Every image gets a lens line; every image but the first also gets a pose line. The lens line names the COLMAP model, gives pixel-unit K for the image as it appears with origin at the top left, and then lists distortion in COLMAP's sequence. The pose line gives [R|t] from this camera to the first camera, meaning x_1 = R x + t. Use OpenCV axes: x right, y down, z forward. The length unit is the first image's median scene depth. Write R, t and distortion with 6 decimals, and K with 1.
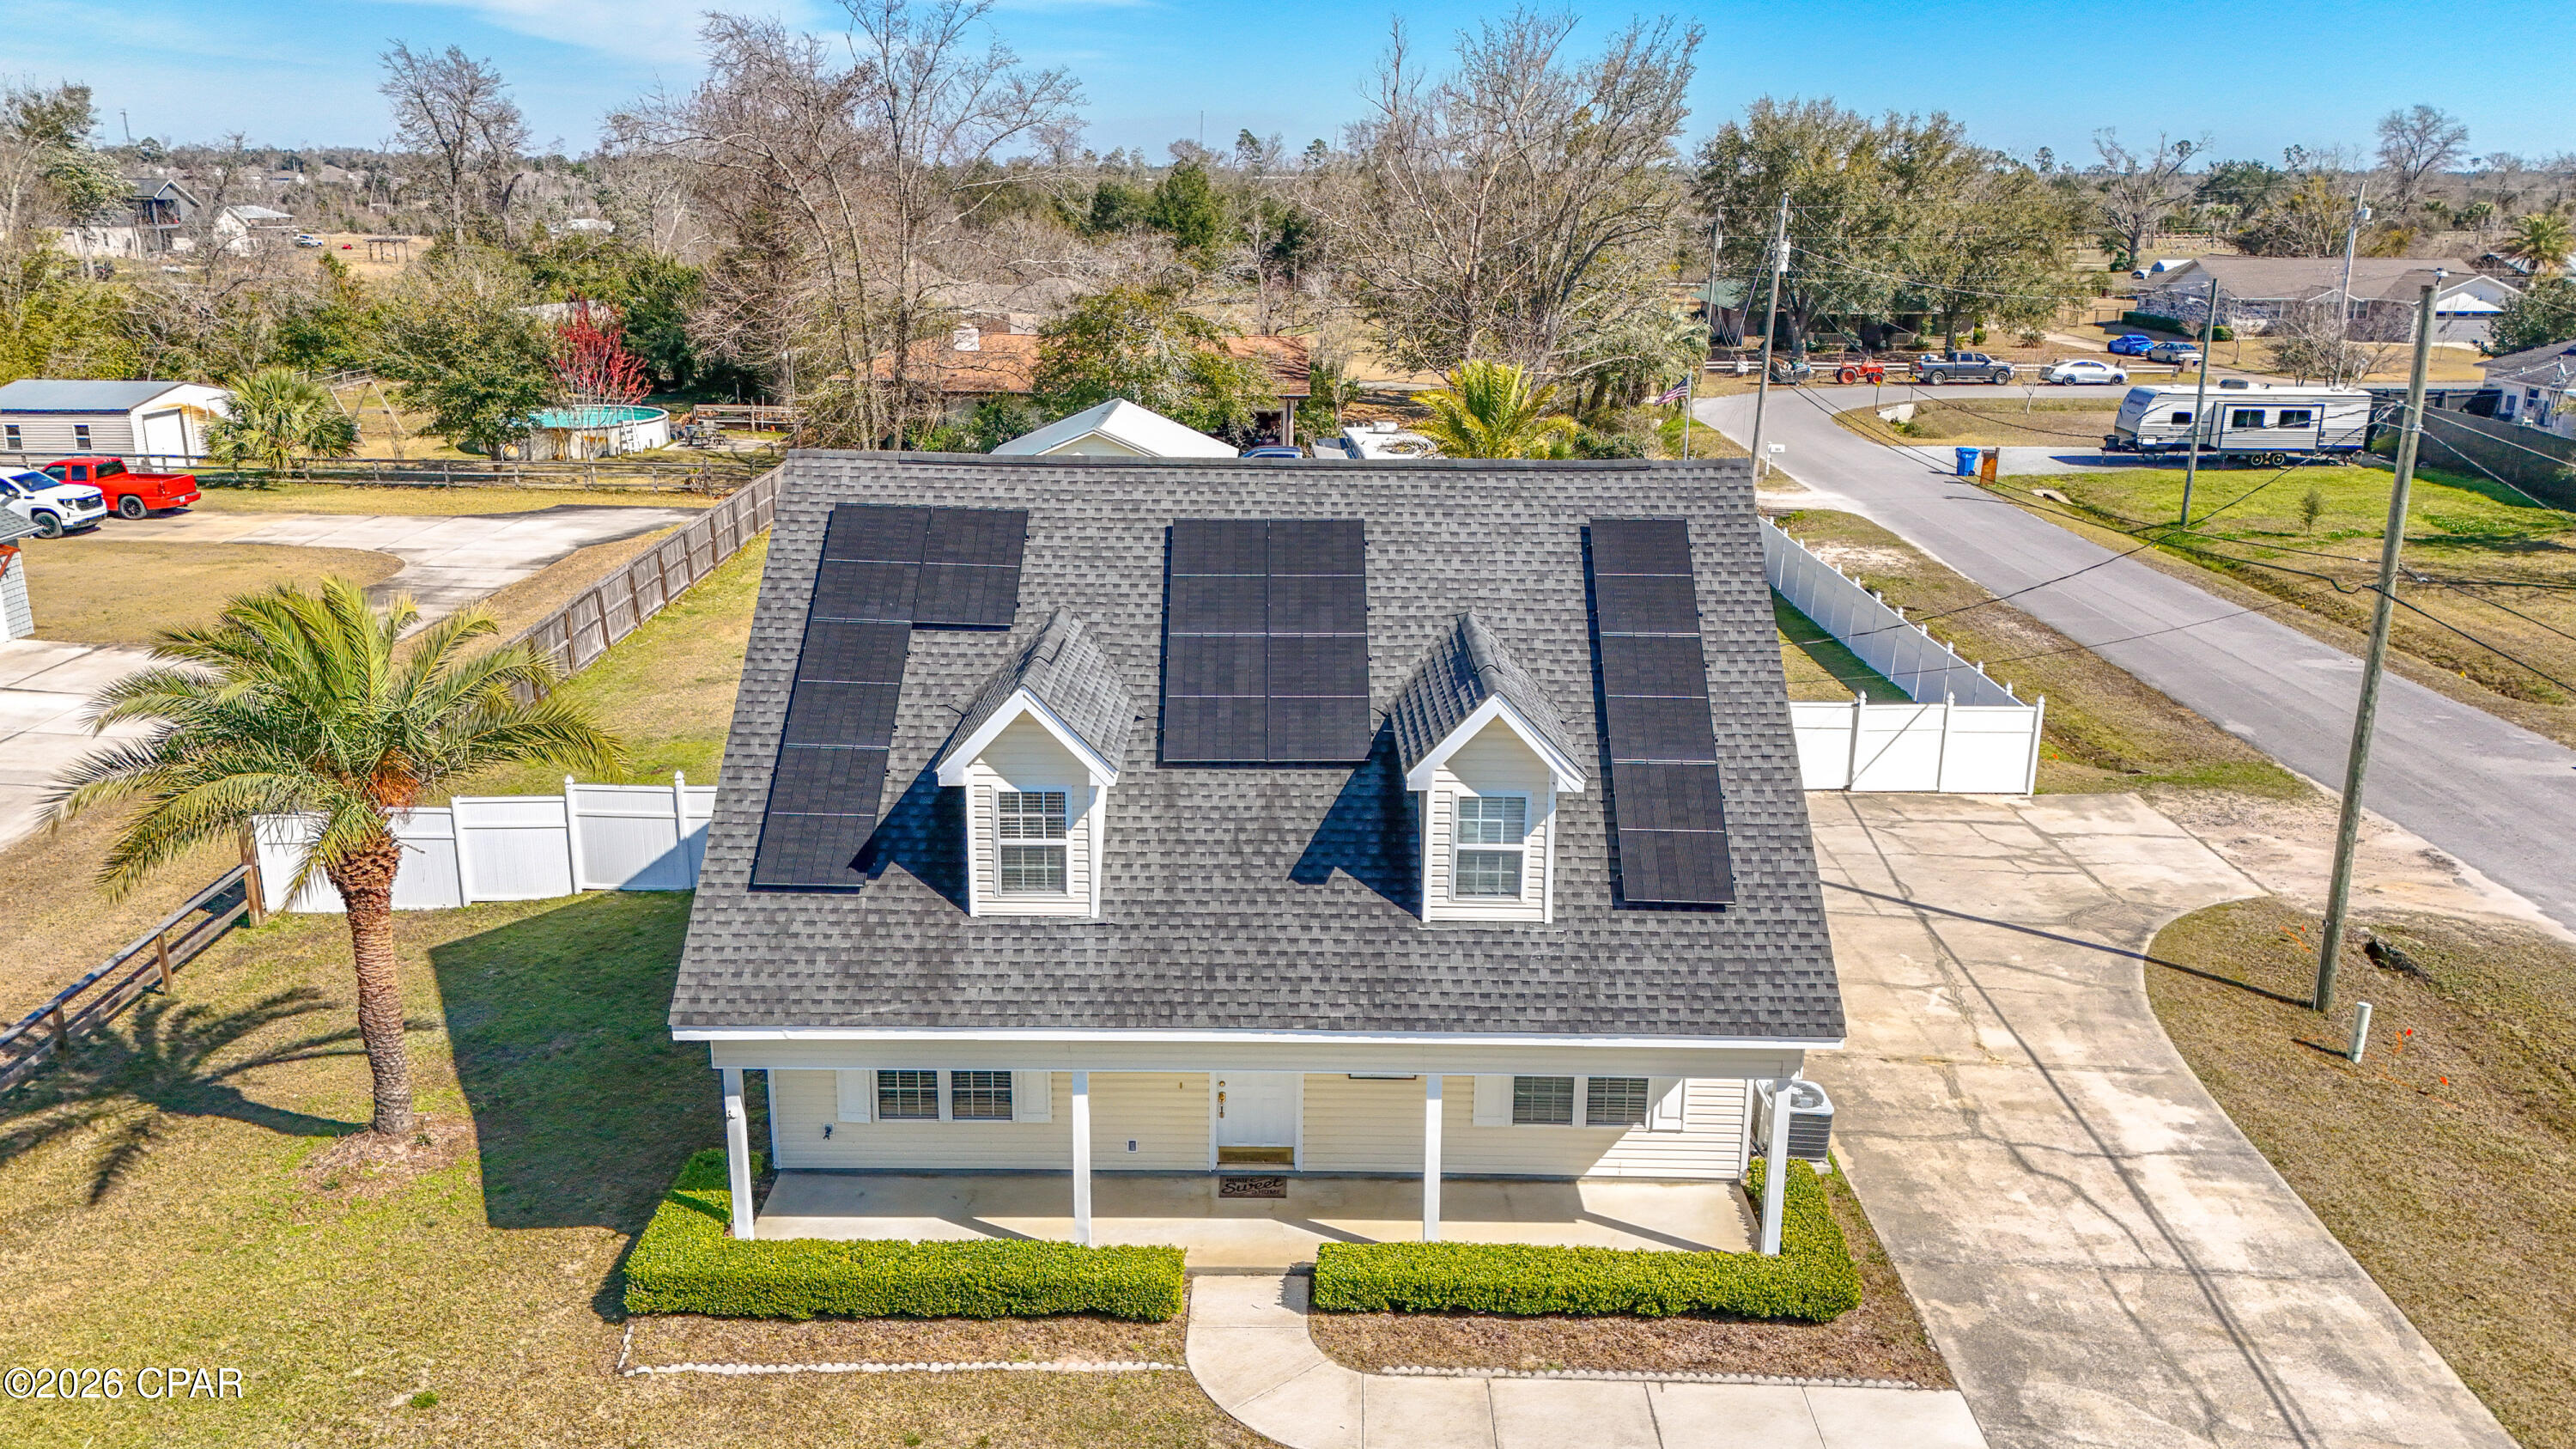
lens RADIAL K [[1886.4, 0, 1282.9], [0, 1886.4, 702.3], [0, 0, 1]] dist [0.071760, -0.059700]
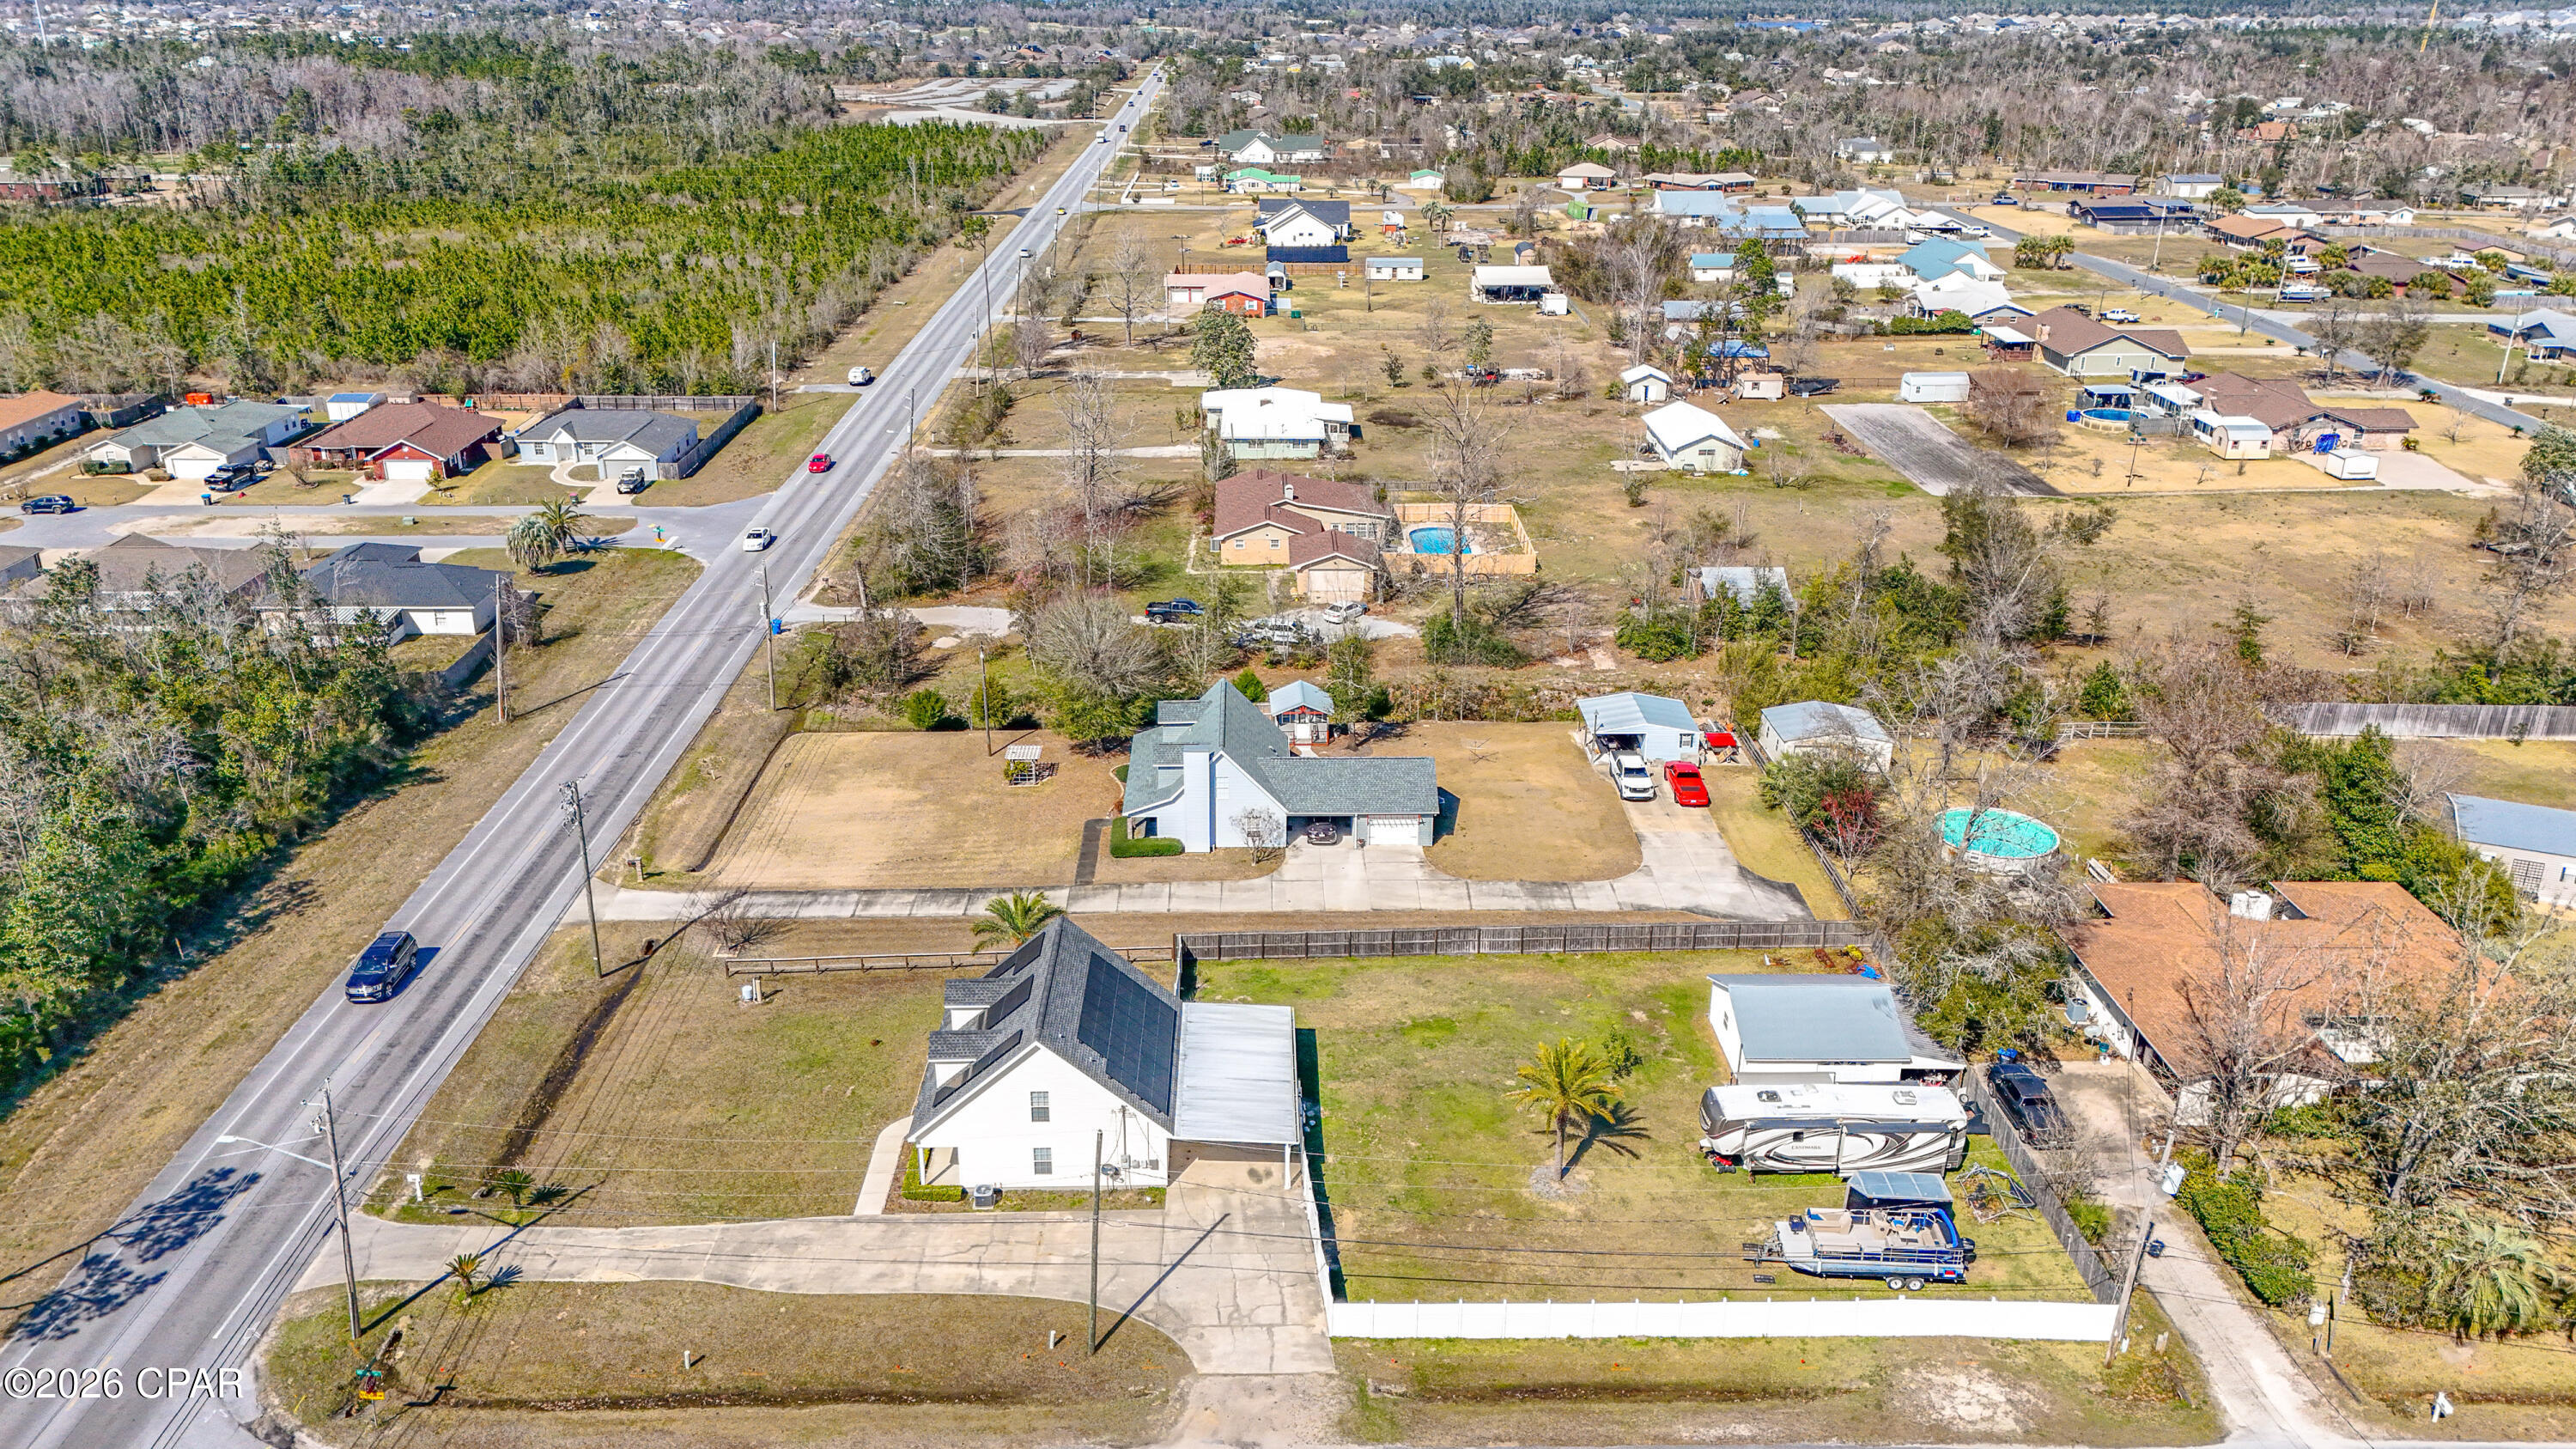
lens RADIAL K [[1888.4, 0, 1282.3], [0, 1888.4, 699.4], [0, 0, 1]] dist [0.114125, -0.129667]
pose [[0.022767, 0.352743, -0.935443, 3.794472], [-0.270765, 0.902891, 0.333879, -2.278210], [0.962376, 0.245683, 0.116067, 0.982327]]
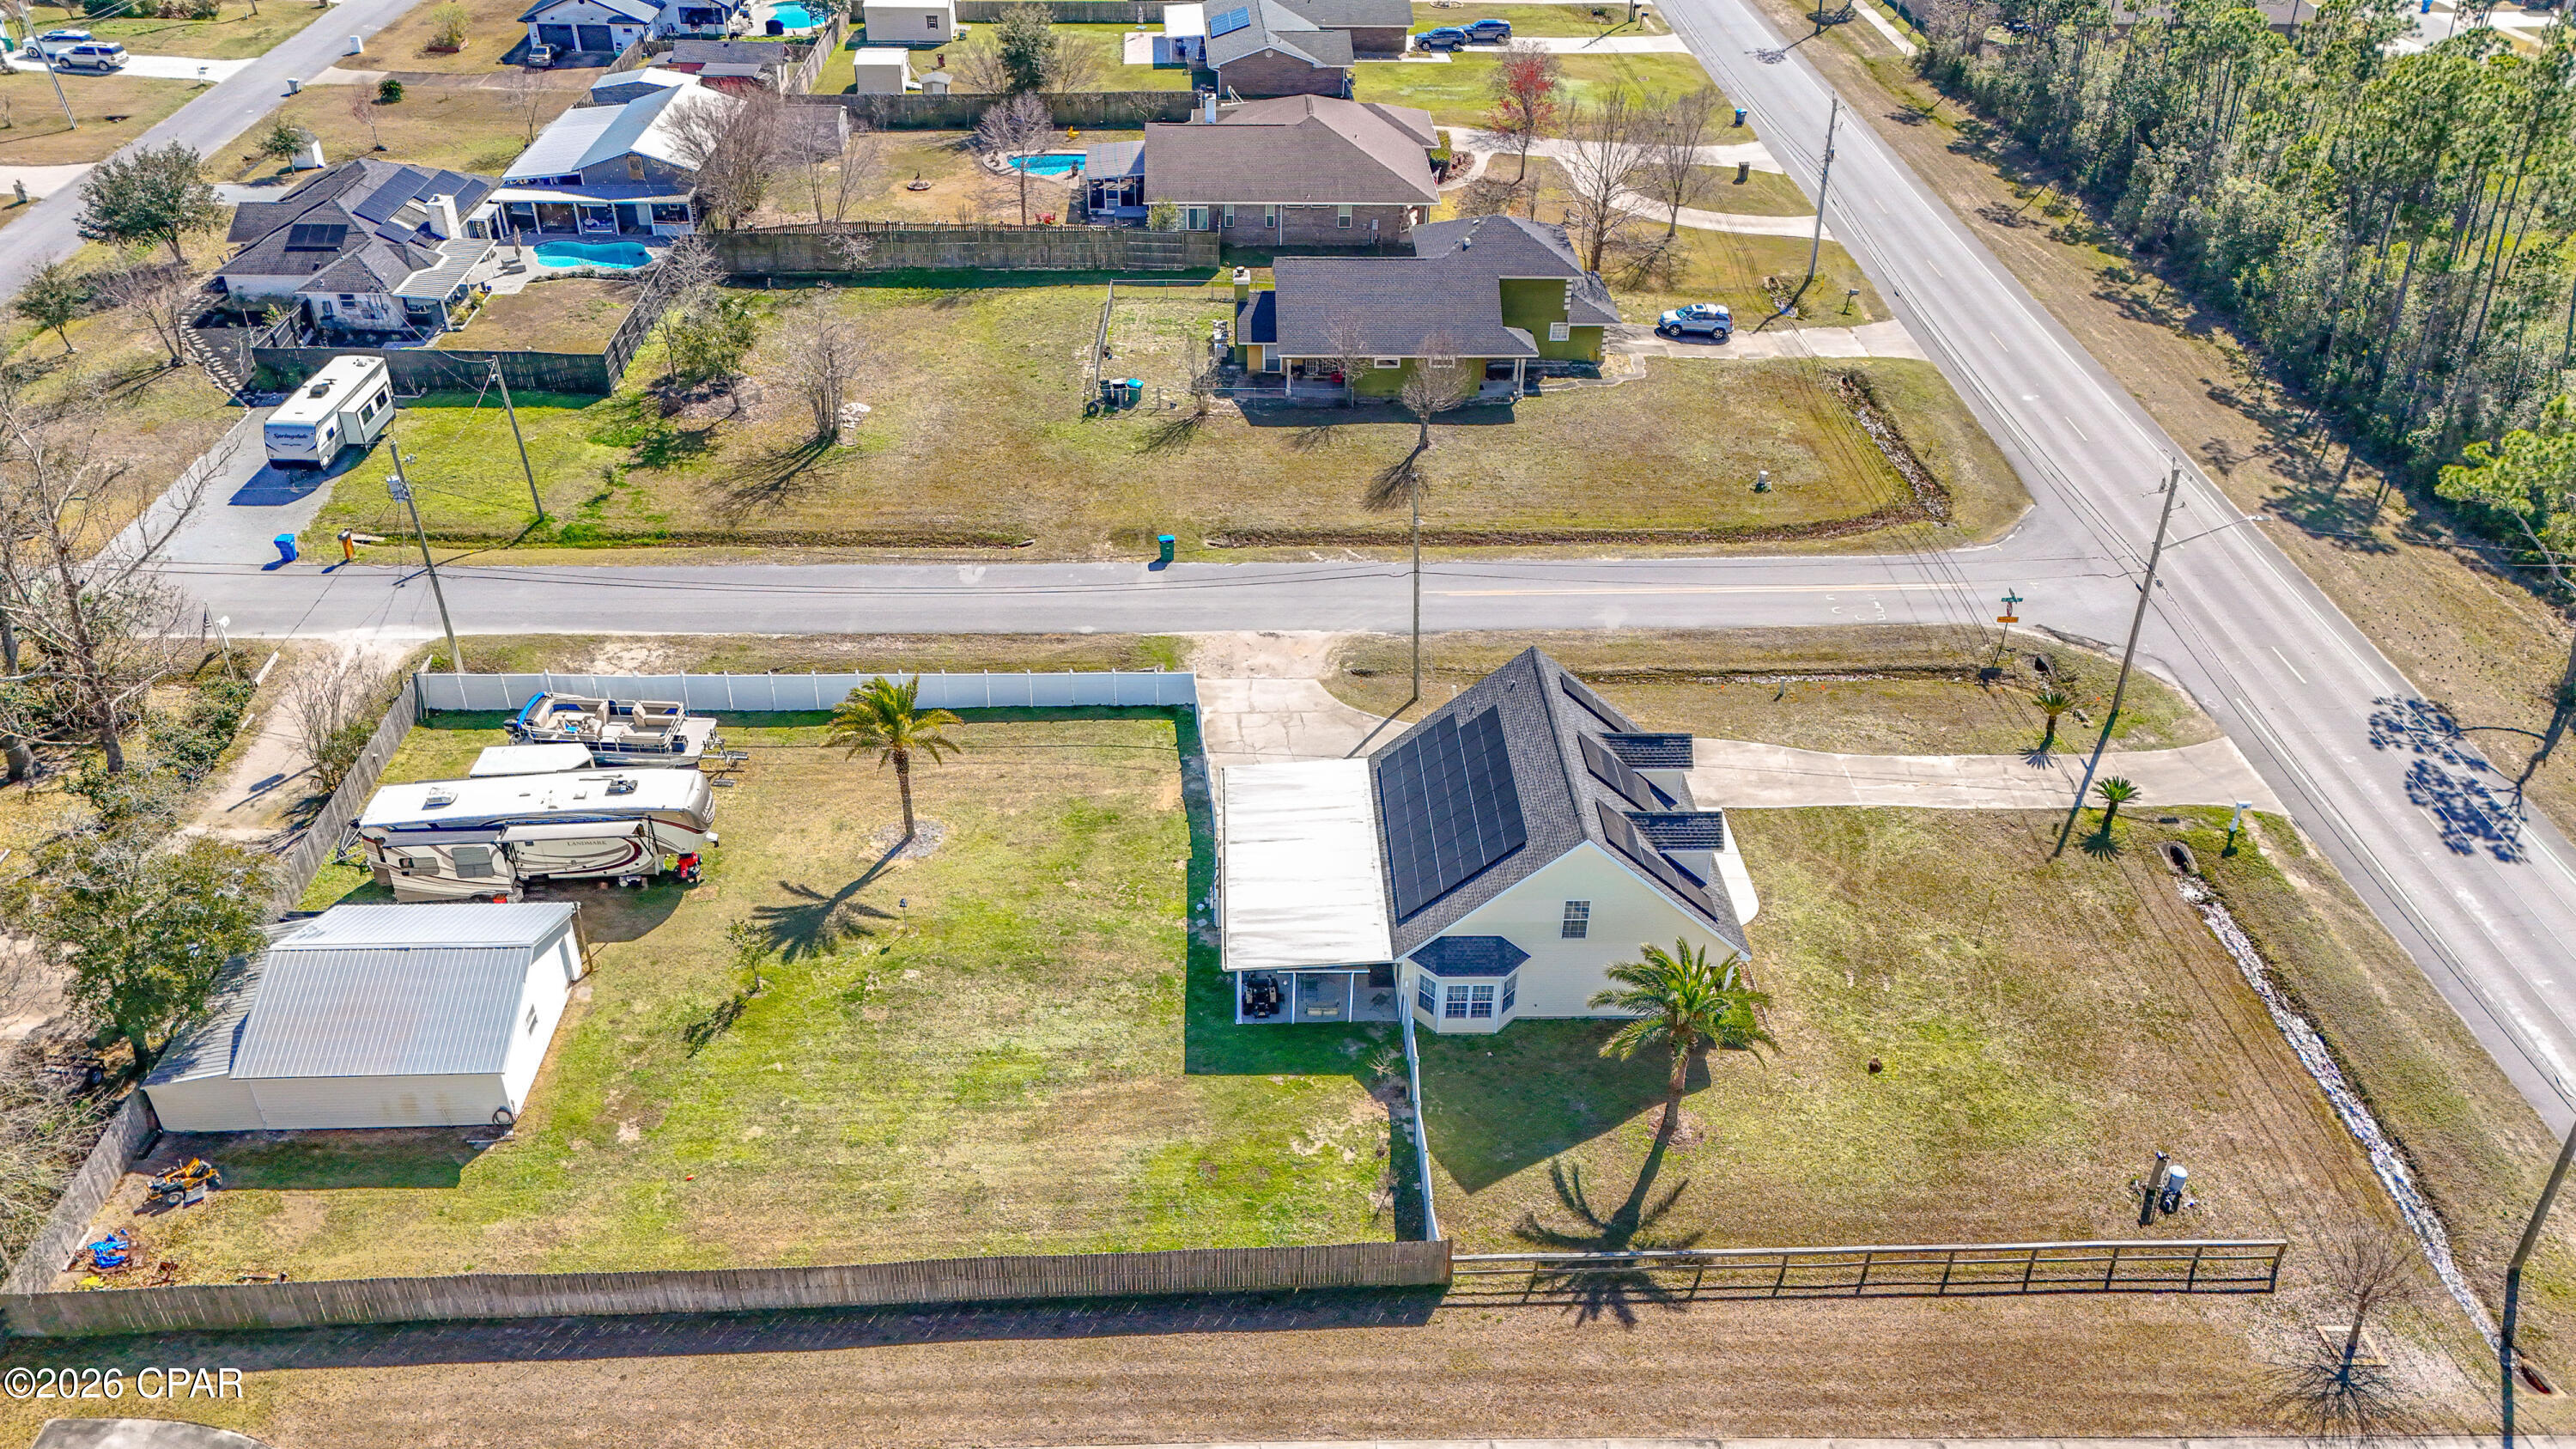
lens RADIAL K [[1888.4, 0, 1282.3], [0, 1888.4, 699.4], [0, 0, 1]] dist [0.114125, -0.129667]
pose [[-0.038840, -0.548591, 0.835188, -2.567320], [0.251298, 0.803593, 0.539525, -1.990975], [-0.967130, 0.230836, 0.106648, 1.221726]]
